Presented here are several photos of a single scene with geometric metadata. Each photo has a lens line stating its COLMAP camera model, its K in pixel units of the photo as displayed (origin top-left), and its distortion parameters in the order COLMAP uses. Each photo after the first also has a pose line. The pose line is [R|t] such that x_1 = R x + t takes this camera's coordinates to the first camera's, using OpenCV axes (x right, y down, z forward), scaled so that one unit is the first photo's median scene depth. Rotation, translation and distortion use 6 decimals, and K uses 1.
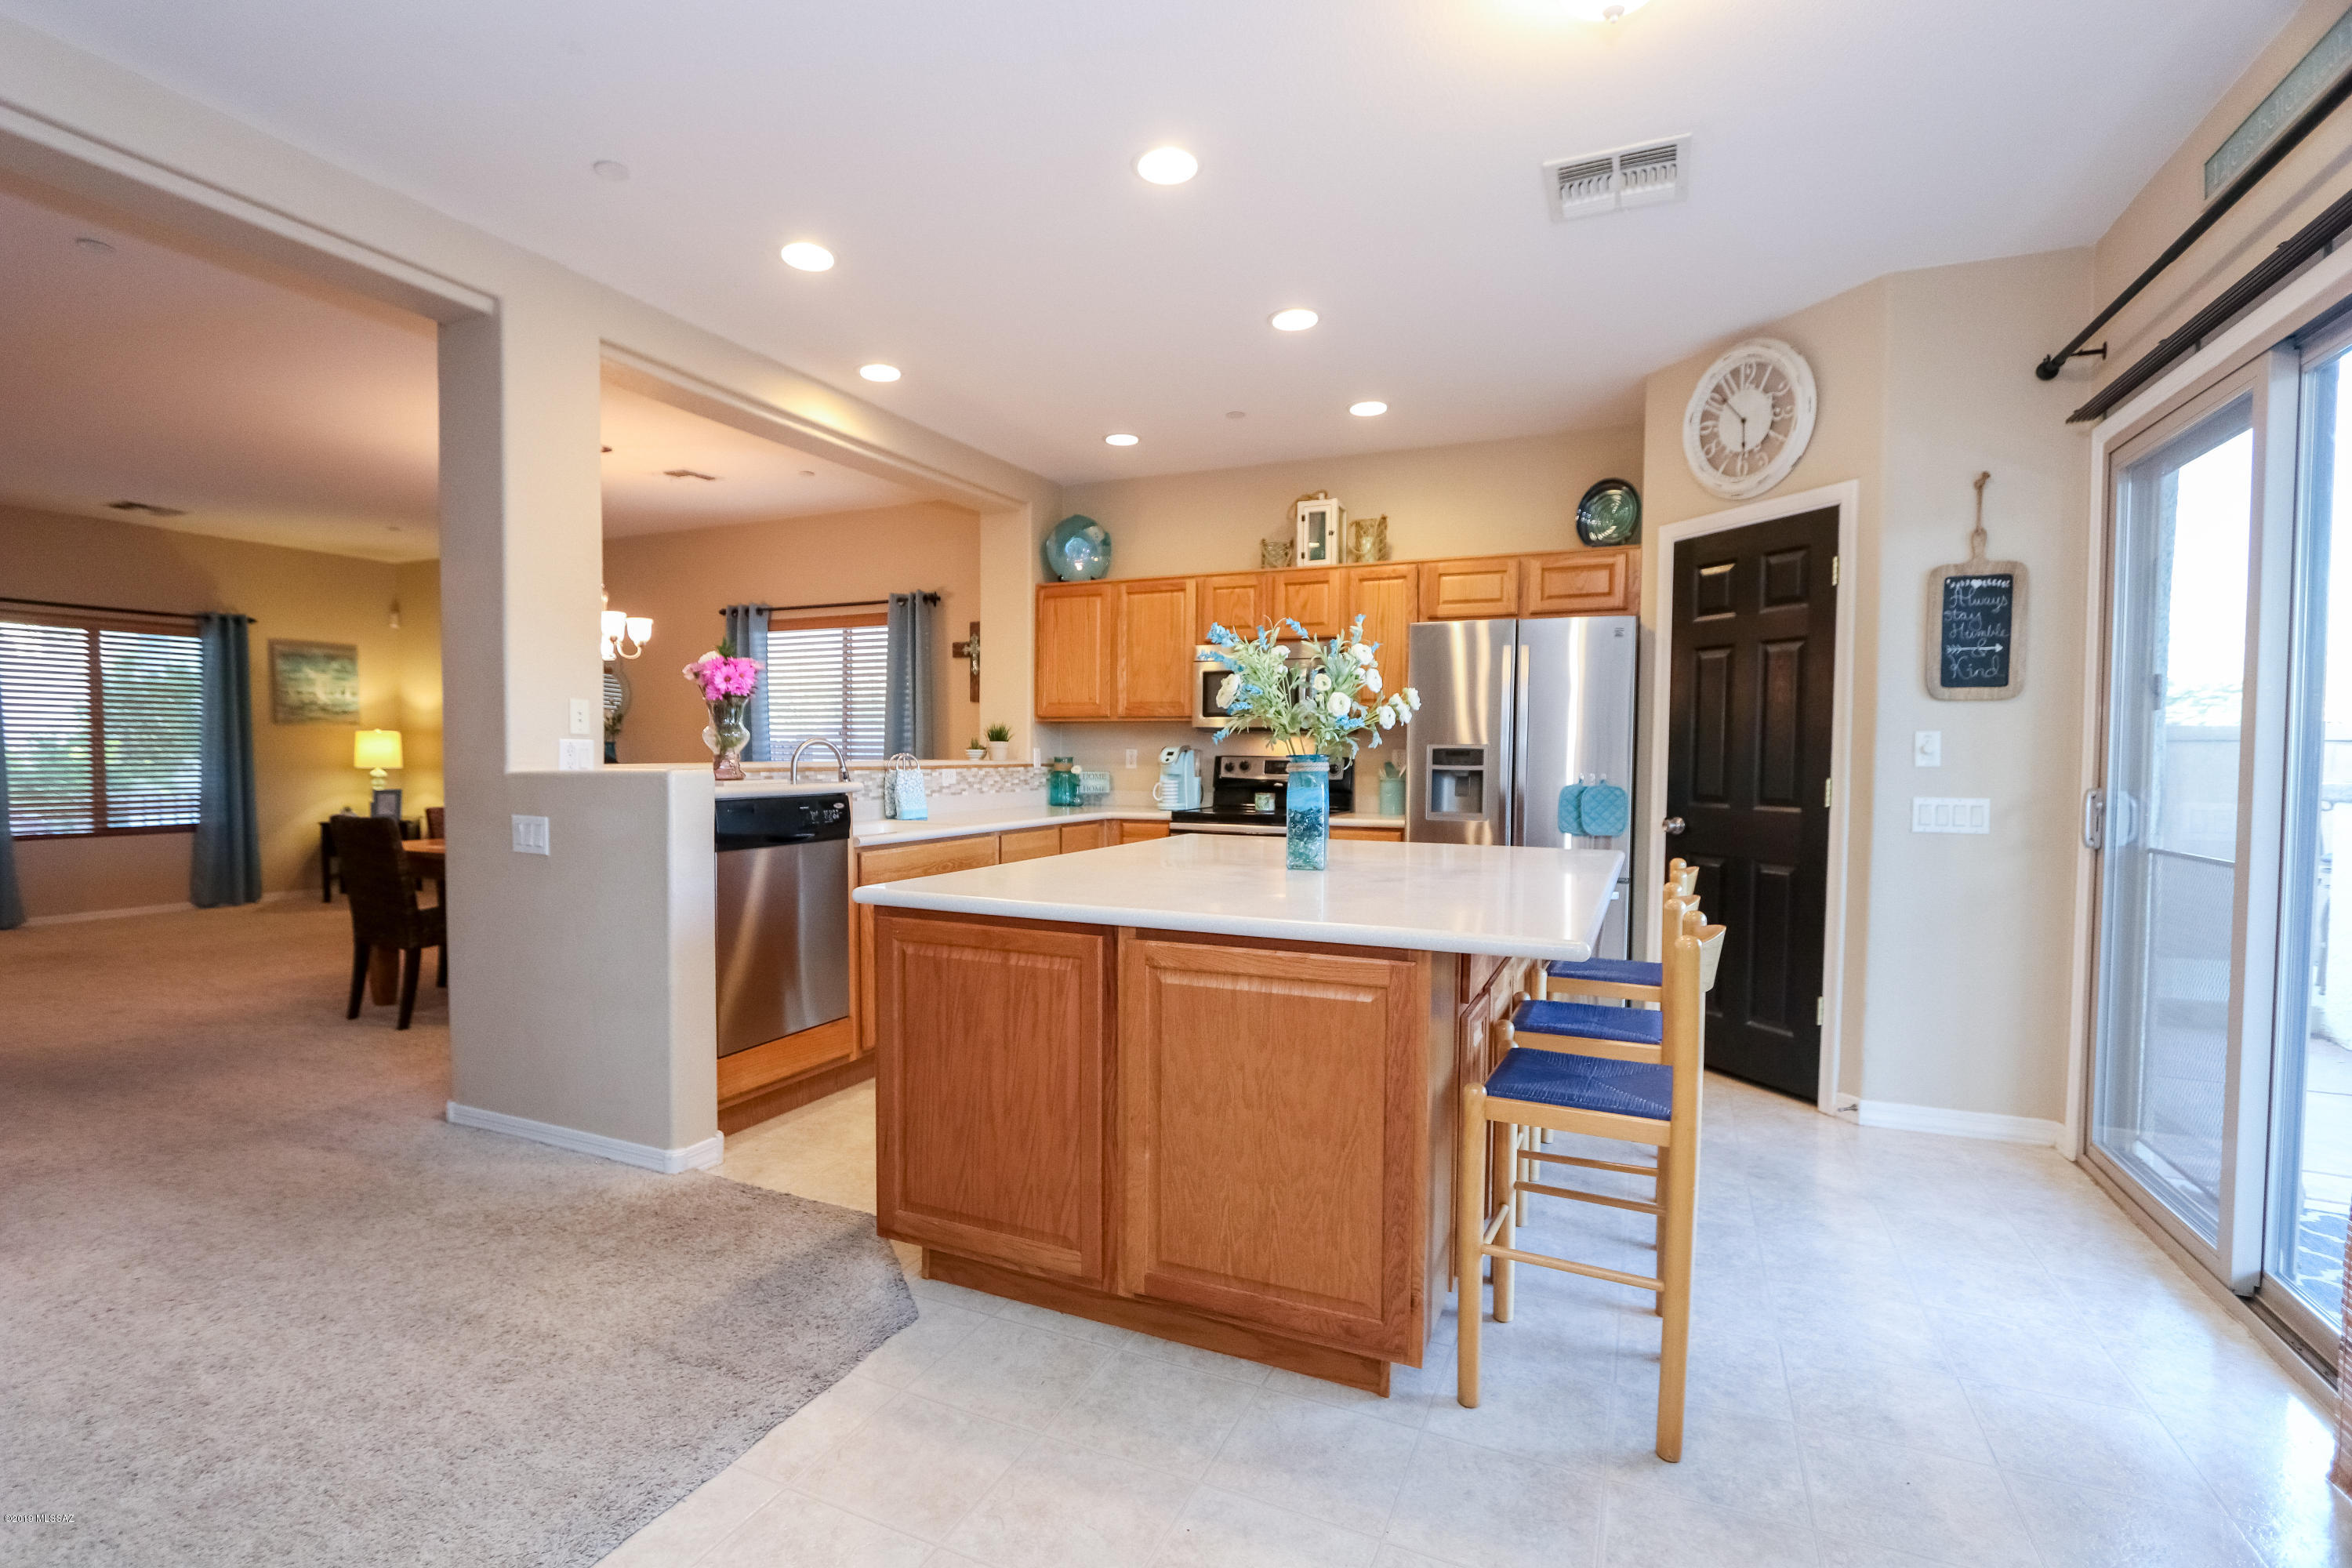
lens RADIAL K [[1086.8, 0, 1150.6], [0, 1086.8, 796.0], [0, 0, 1]] dist [-0.018076, 0.000249]
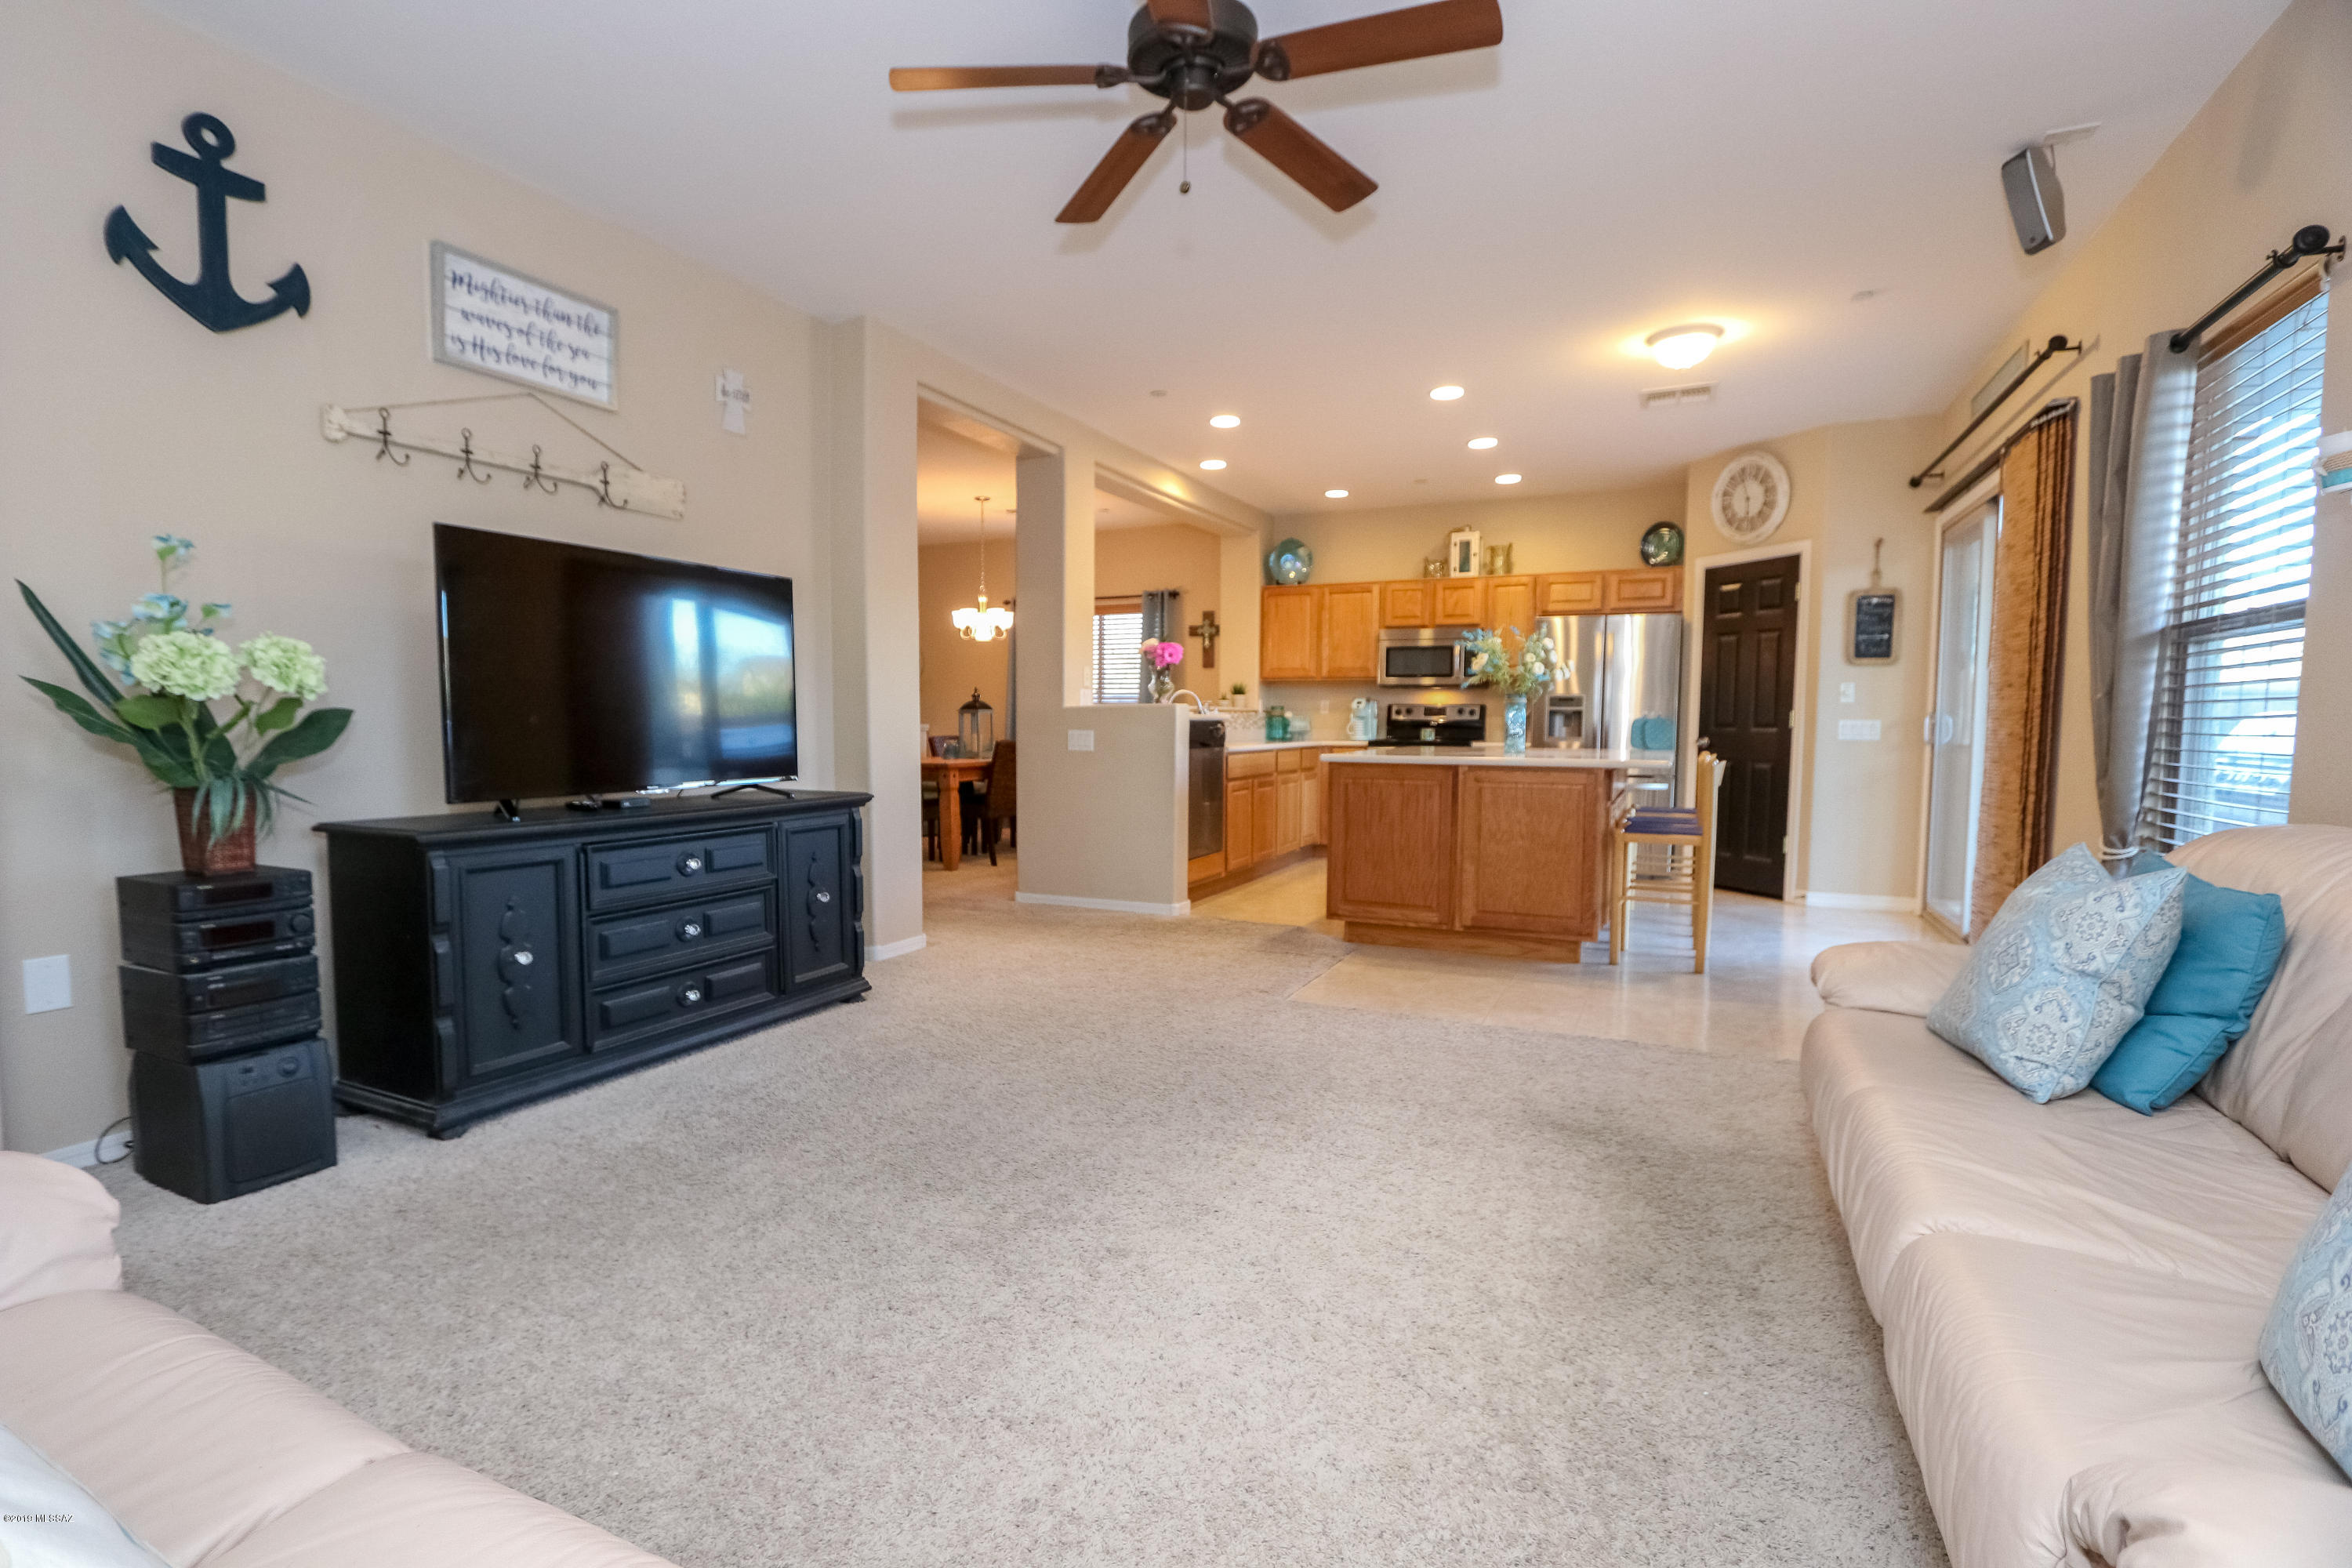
lens RADIAL K [[1086.8, 0, 1150.6], [0, 1086.8, 796.0], [0, 0, 1]] dist [-0.018076, 0.000249]
pose [[0.999822, -0.001015, -0.018834, -0.277549], [0.001605, 0.999507, 0.031347, 0.047933], [0.018792, -0.031372, 0.999331, -0.566630]]
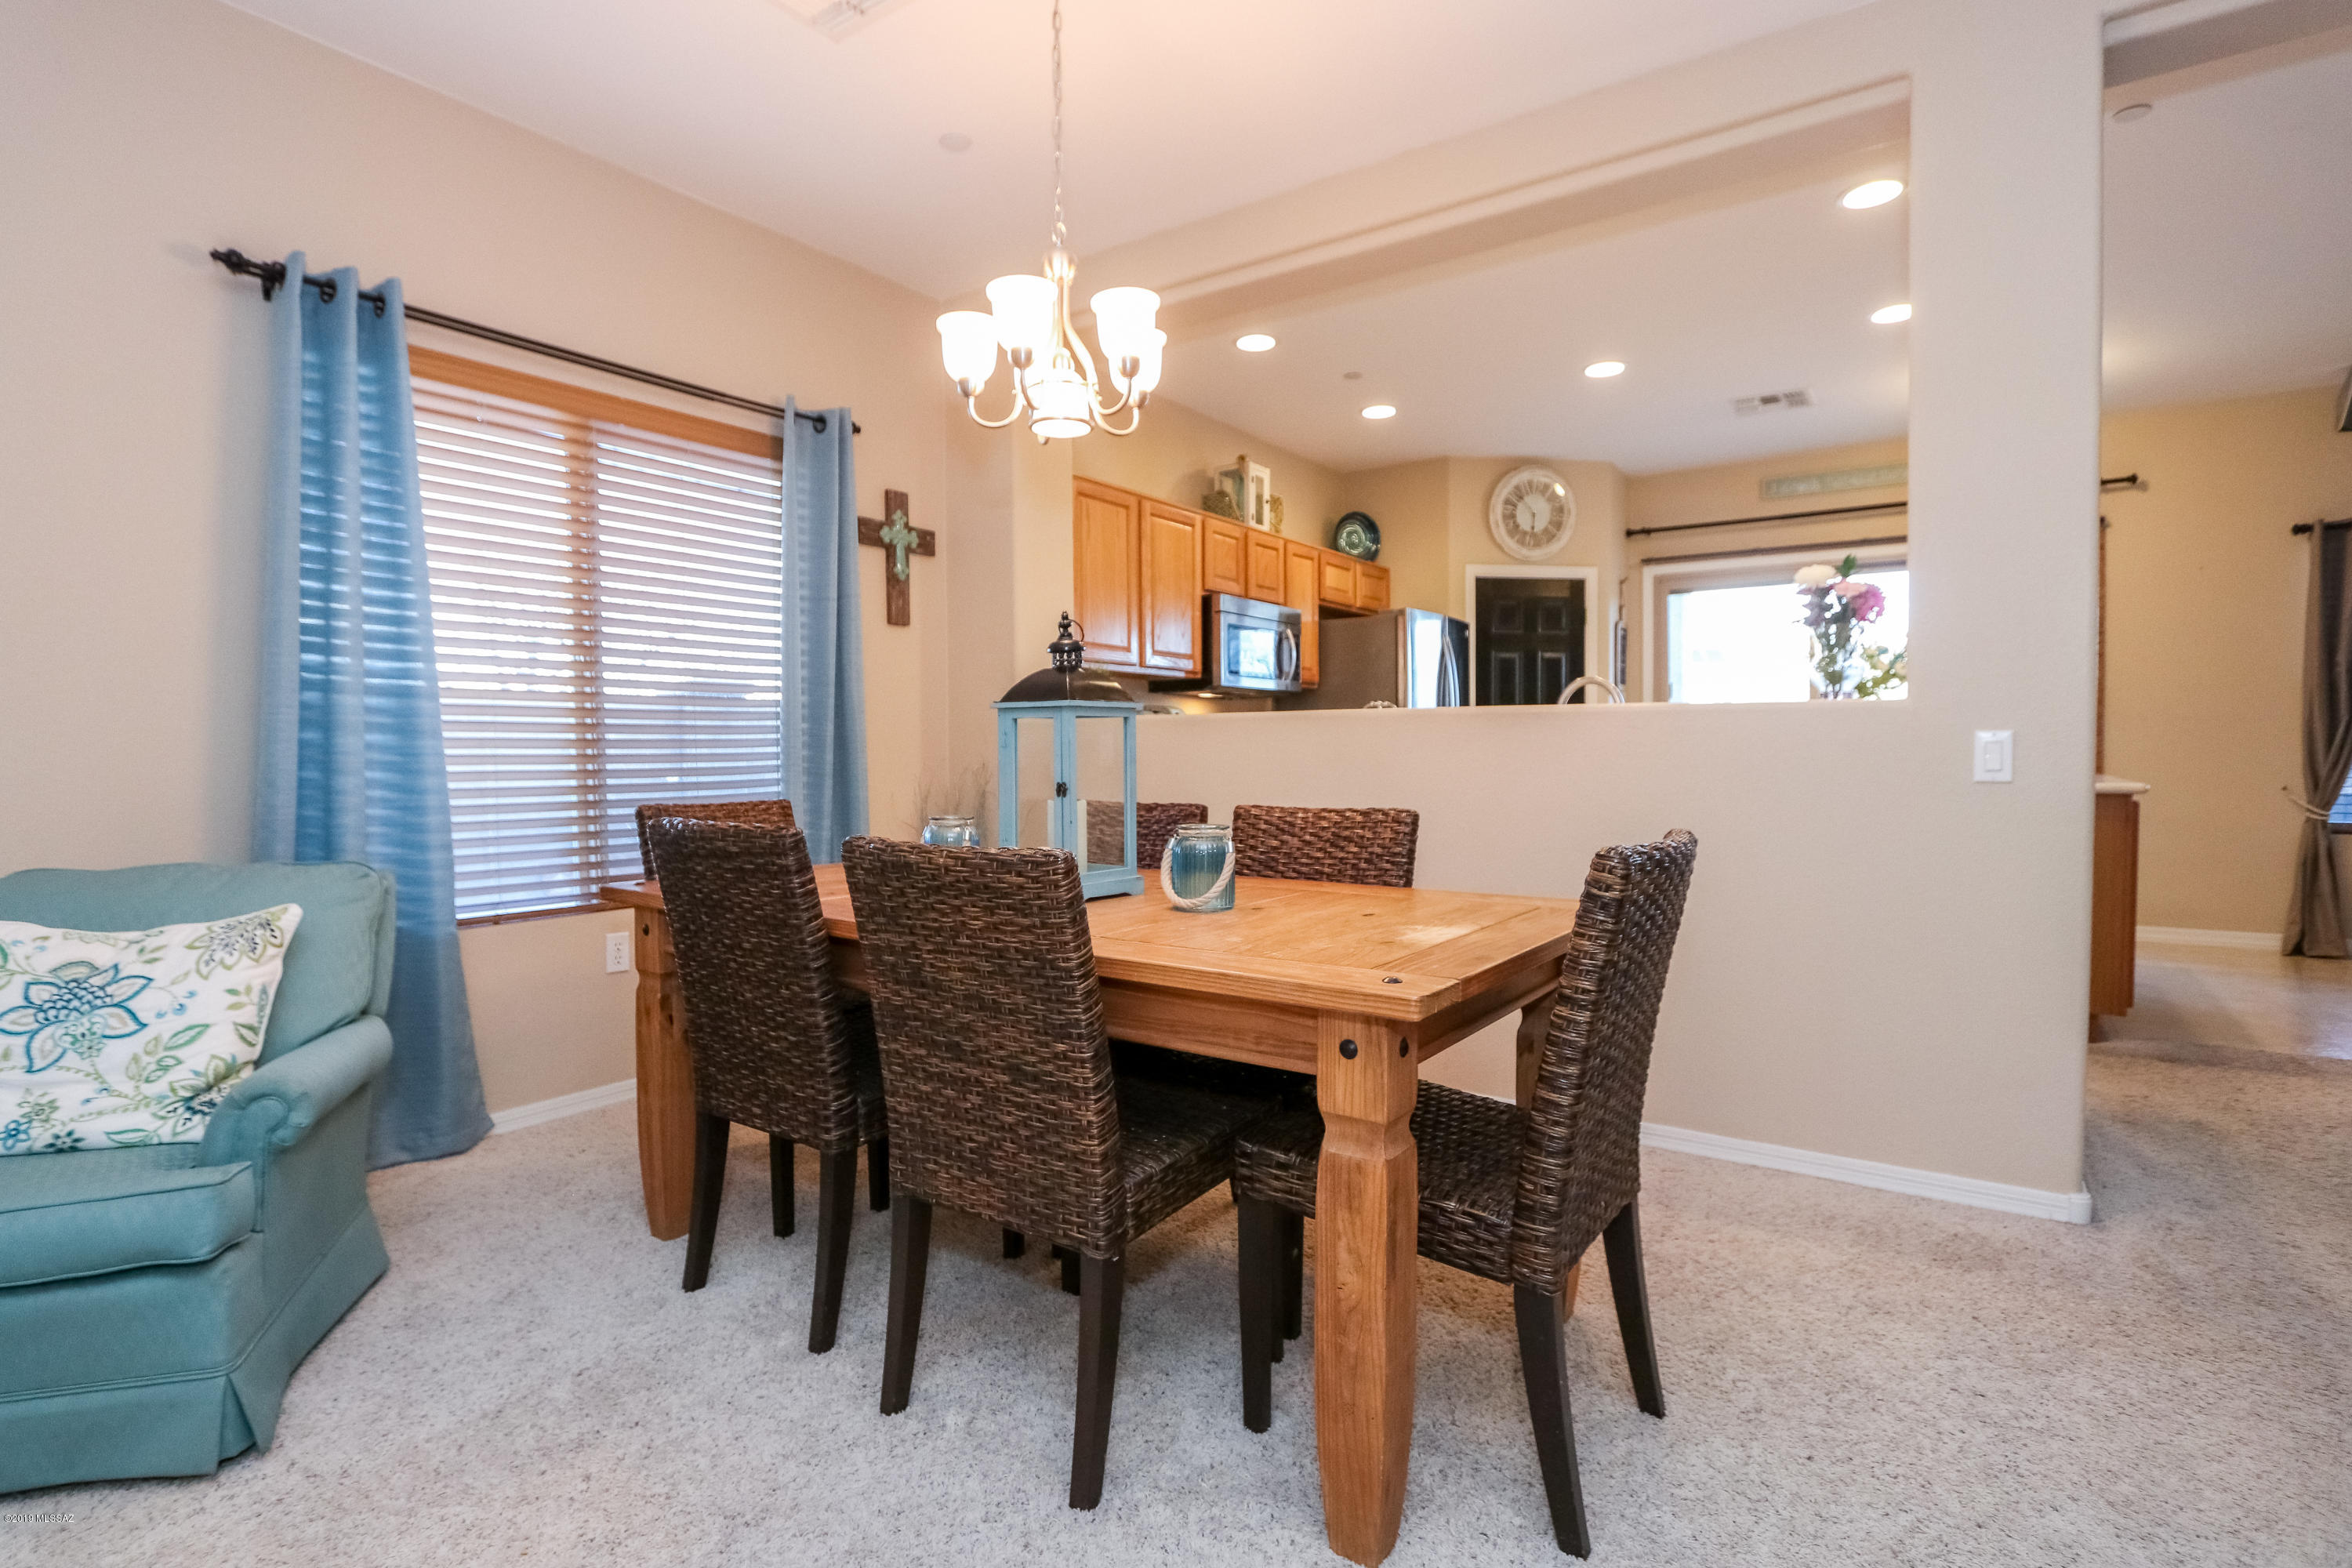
lens RADIAL K [[1151.4, 0, 1145.6], [0, 1151.4, 798.6], [0, 0, 1]] dist [-0.013703, 0.000737]
pose [[0.196965, -0.049683, 0.979151, -1.019556], [0.044771, 0.998129, 0.041640, -0.013946], [-0.979388, 0.035636, 0.198820, 0.988529]]
